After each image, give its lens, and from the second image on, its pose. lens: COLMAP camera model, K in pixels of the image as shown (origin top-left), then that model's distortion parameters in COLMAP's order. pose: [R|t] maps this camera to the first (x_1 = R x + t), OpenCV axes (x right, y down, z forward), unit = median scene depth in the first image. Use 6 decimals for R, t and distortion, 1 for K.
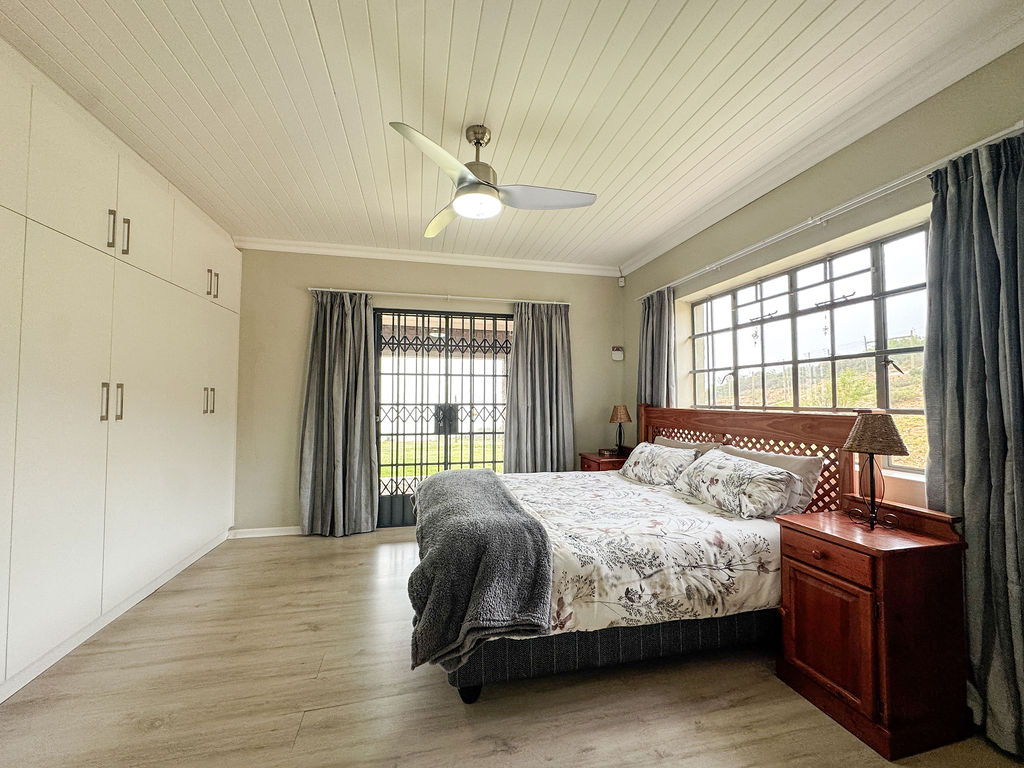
lens RADIAL K [[407.3, 0, 511.9], [0, 407.3, 385.5], [0, 0, 1]] dist [-0.002109, 0.000294]
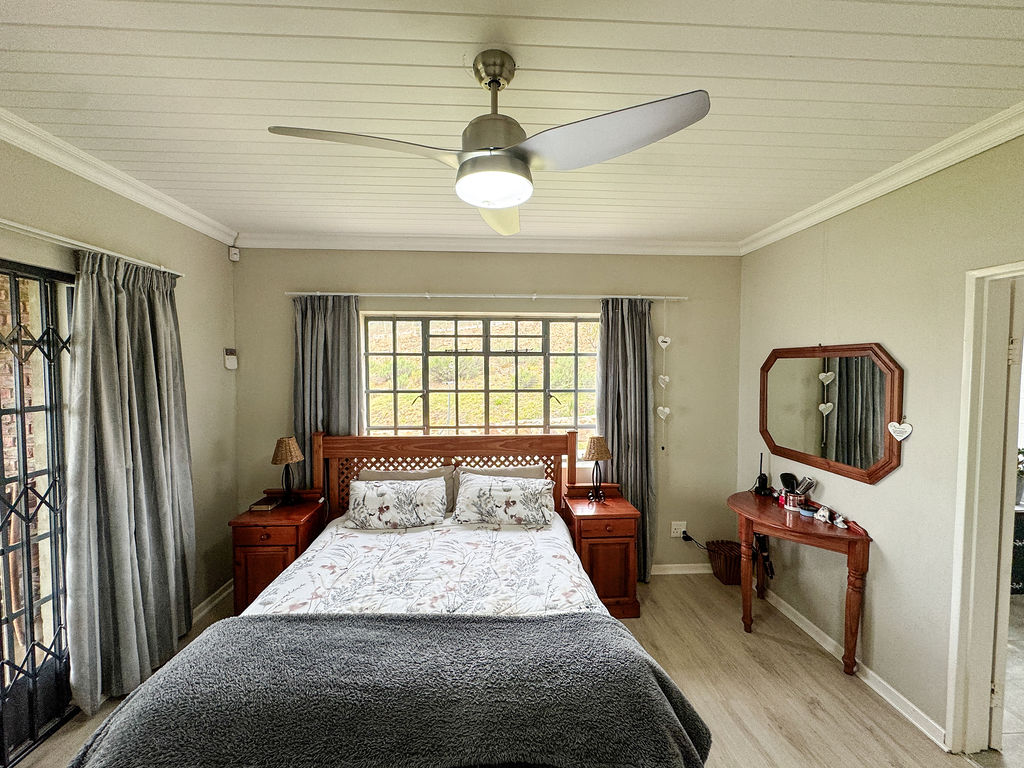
lens RADIAL K [[407.3, 0, 511.9], [0, 407.3, 385.5], [0, 0, 1]] dist [-0.002109, 0.000294]
pose [[0.176136, -0.038866, 0.983598, -0.560723], [-0.033989, 0.998384, 0.045537, -0.137021], [-0.983779, -0.041452, 0.174531, 0.694591]]
